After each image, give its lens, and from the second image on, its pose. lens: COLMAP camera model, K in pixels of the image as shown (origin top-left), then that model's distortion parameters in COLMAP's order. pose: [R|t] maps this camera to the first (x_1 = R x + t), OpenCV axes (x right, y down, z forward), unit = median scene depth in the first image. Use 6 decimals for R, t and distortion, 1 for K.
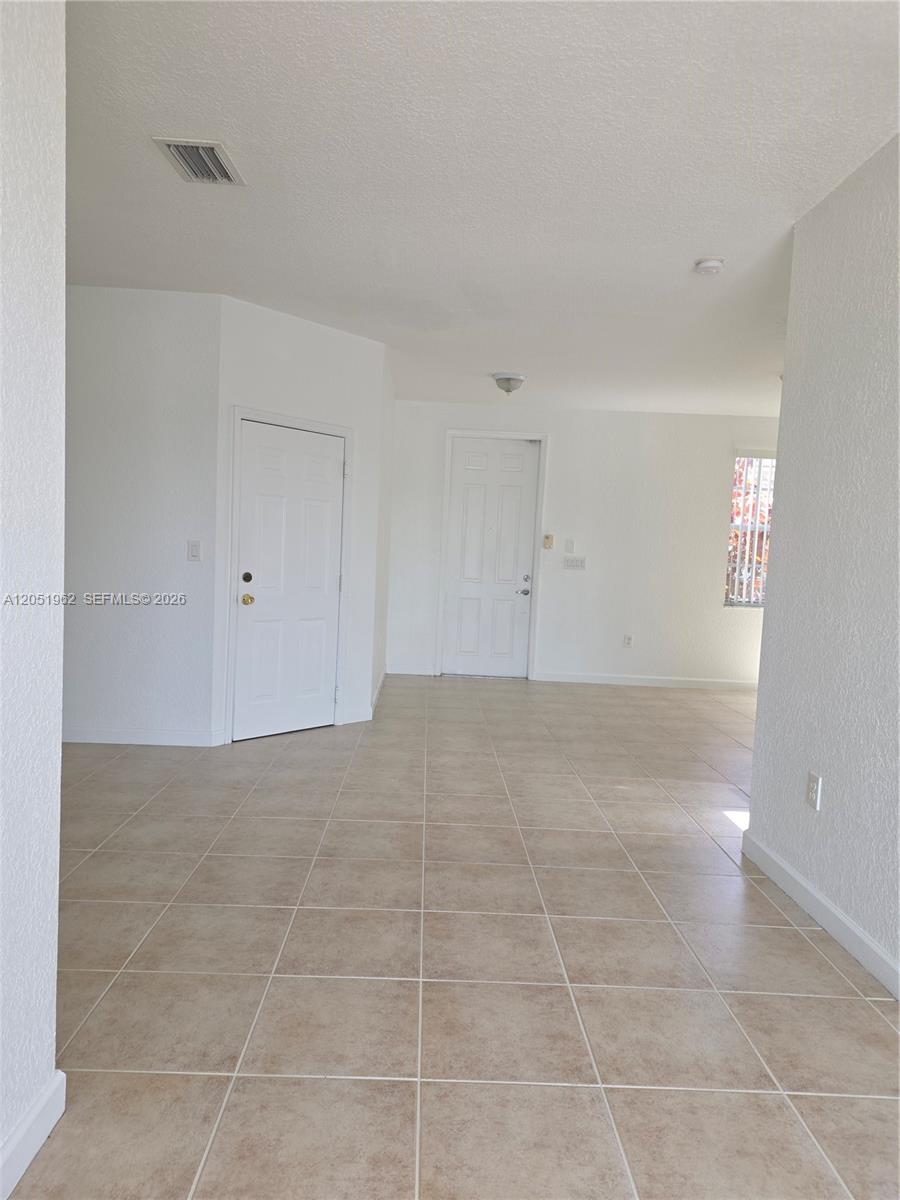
lens RADIAL K [[800.7, 0, 450.0], [0, 800.7, 600.0], [0, 0, 1]] dist [0.008013, 0.001227]
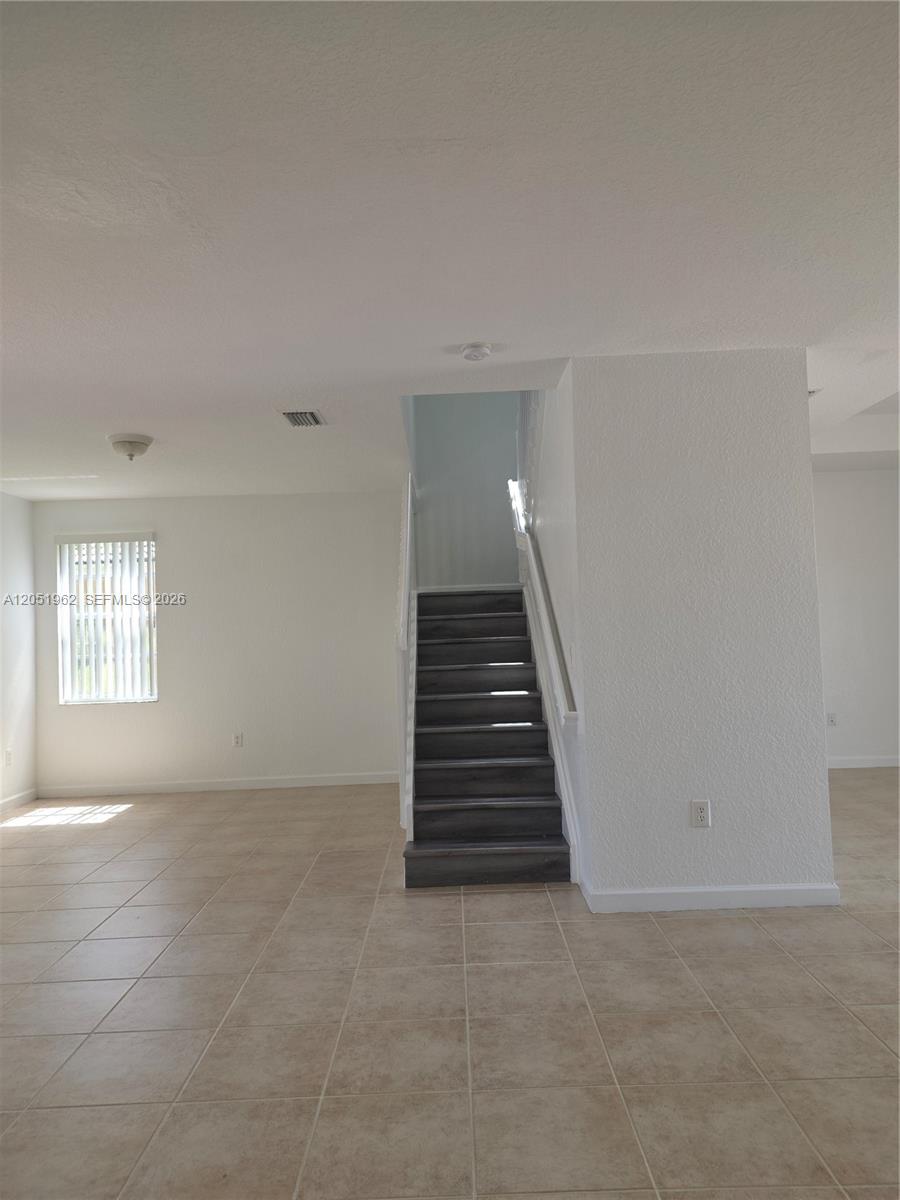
lens RADIAL K [[800.7, 0, 450.0], [0, 800.7, 600.0], [0, 0, 1]] dist [0.008013, 0.001227]
pose [[0.015490, -0.021723, 0.999644, -0.603722], [0.098170, 0.994967, 0.020100, -0.124362], [-0.995049, 0.097823, 0.017545, 0.971246]]
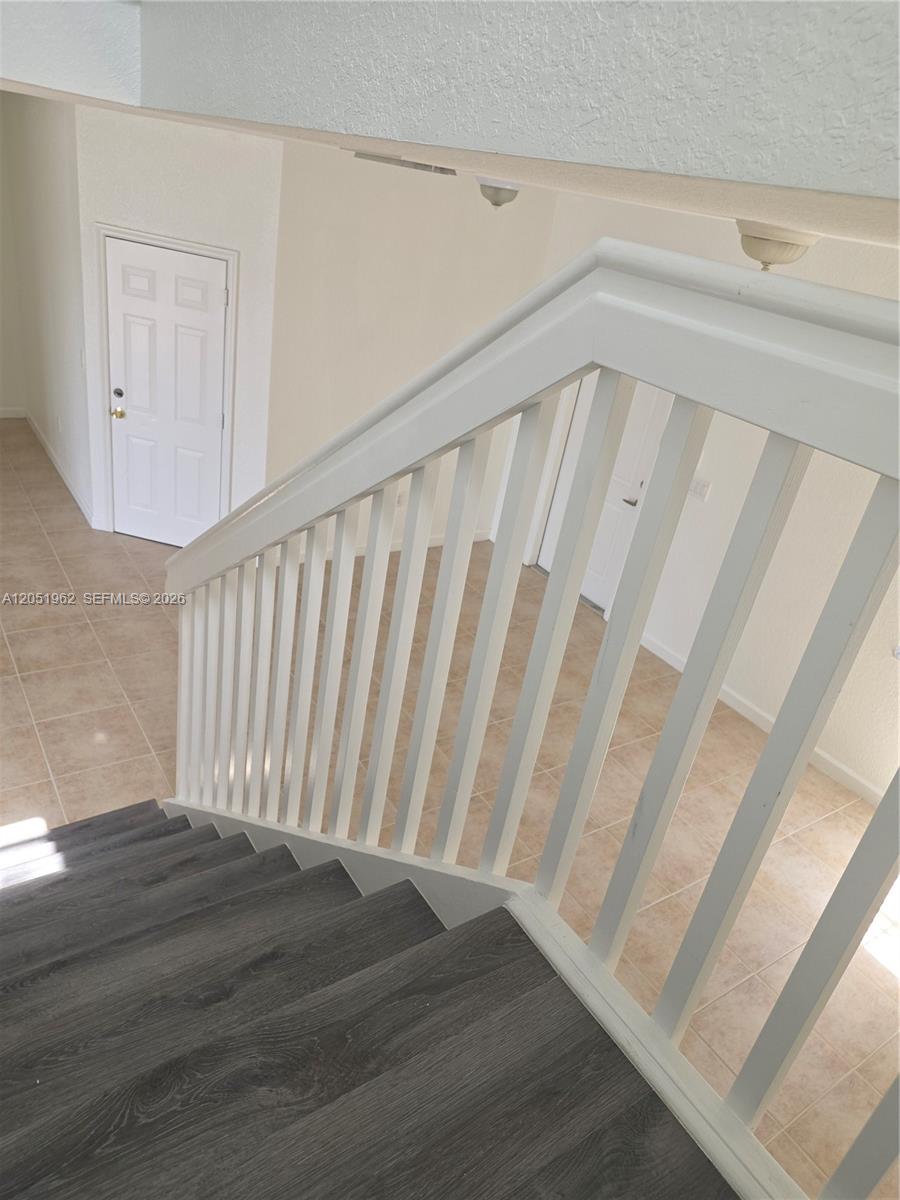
lens RADIAL K [[816.6, 0, 450.0], [0, 816.6, 600.0], [0, 0, 1]] dist [-0.002471, -0.000917]
pose [[0.540249, 0.422622, -0.727682, 1.079132], [-0.190275, 0.903693, 0.383581, -0.338023], [0.819711, -0.068770, 0.568634, 0.871283]]
